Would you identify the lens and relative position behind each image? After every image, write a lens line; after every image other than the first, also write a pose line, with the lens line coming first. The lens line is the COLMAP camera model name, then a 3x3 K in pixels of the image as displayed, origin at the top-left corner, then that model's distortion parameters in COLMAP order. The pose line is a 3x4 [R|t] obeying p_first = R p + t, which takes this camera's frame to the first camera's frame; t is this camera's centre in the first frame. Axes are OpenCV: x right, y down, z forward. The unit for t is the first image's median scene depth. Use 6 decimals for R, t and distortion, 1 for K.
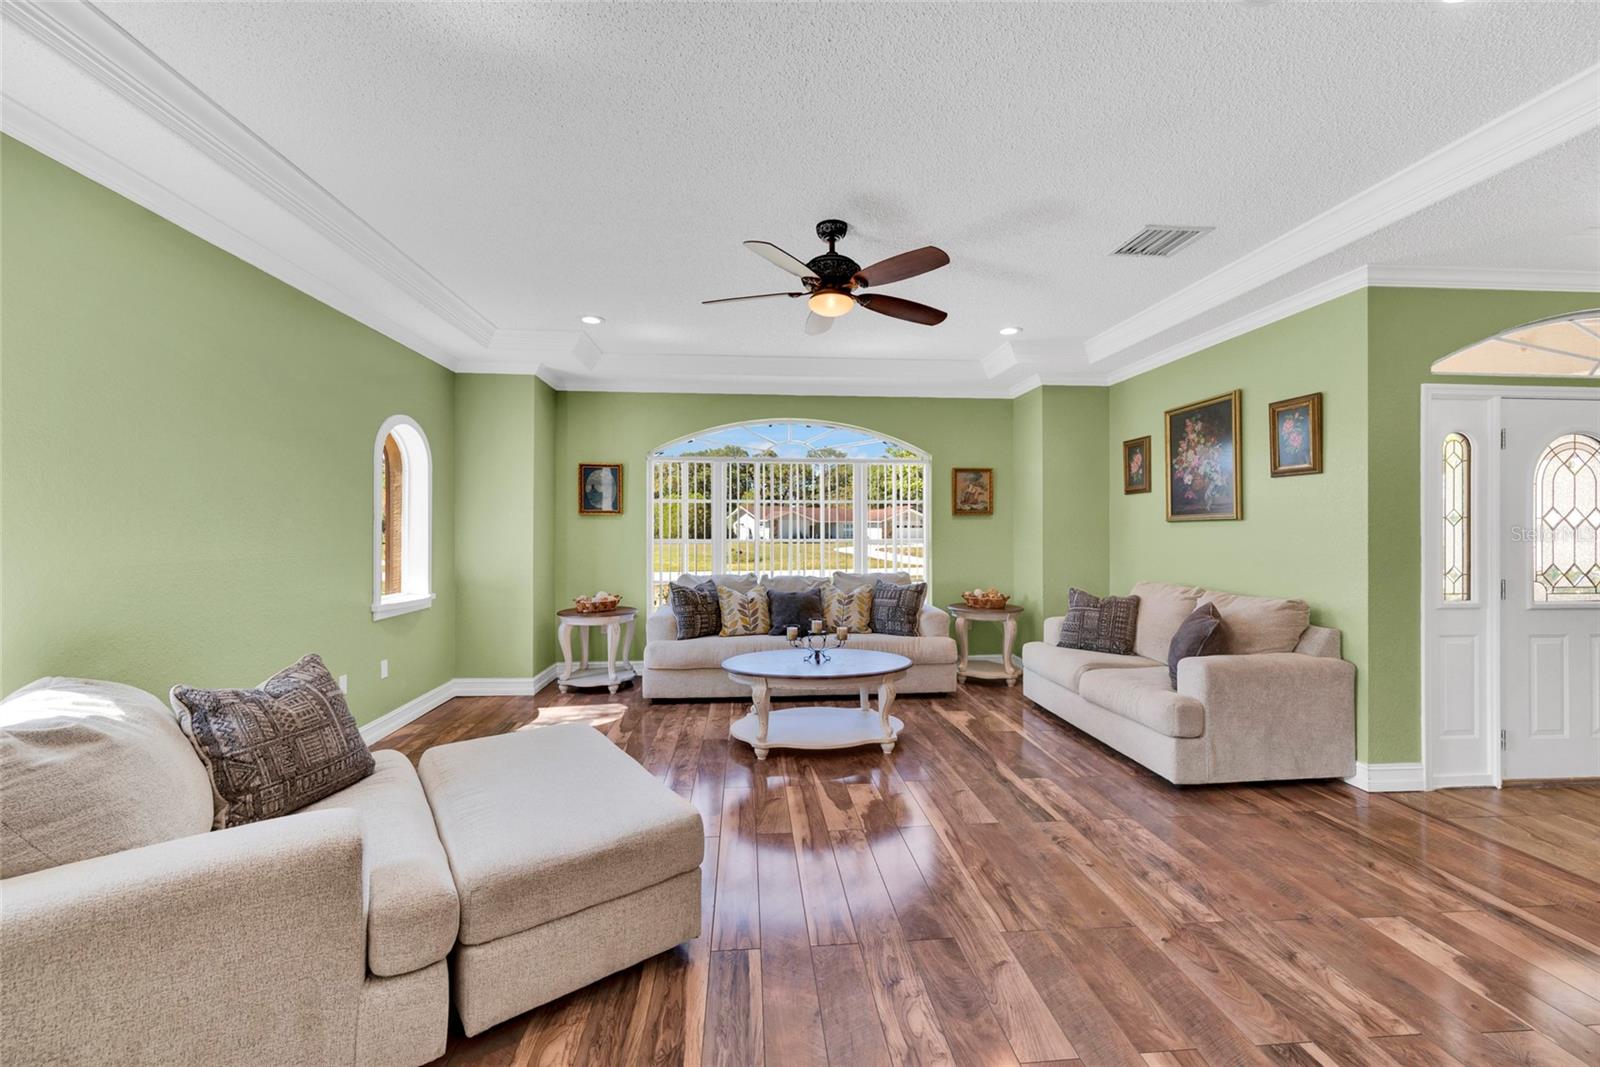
lens RADIAL K [[672.7, 0, 792.1], [0, 672.7, 531.0], [0, 0, 1]] dist [0.002477, 0.000102]
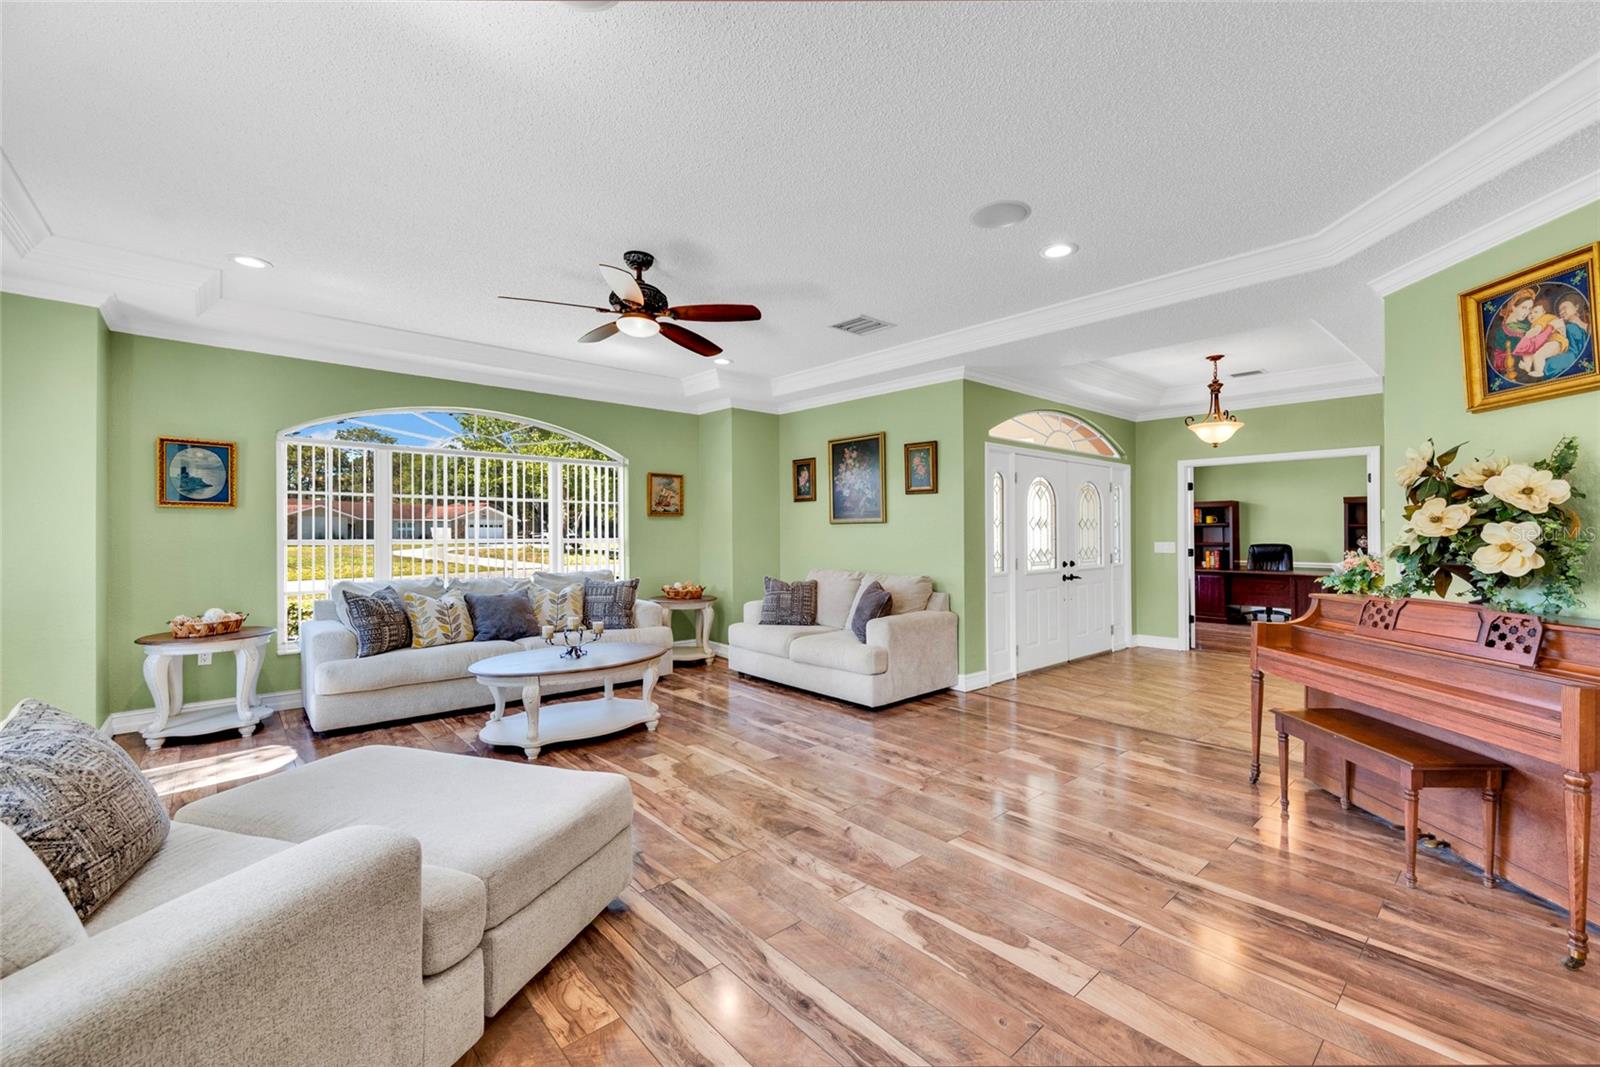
lens RADIAL K [[672.7, 0, 833.2], [0, 672.7, 529.7], [0, 0, 1]] dist [0.002477, 0.000102]
pose [[0.789209, 0.001848, 0.614121, -0.307945], [-0.000947, 0.999998, -0.001791, 0.000697], [-0.614123, 0.000832, 0.789210, -0.062837]]
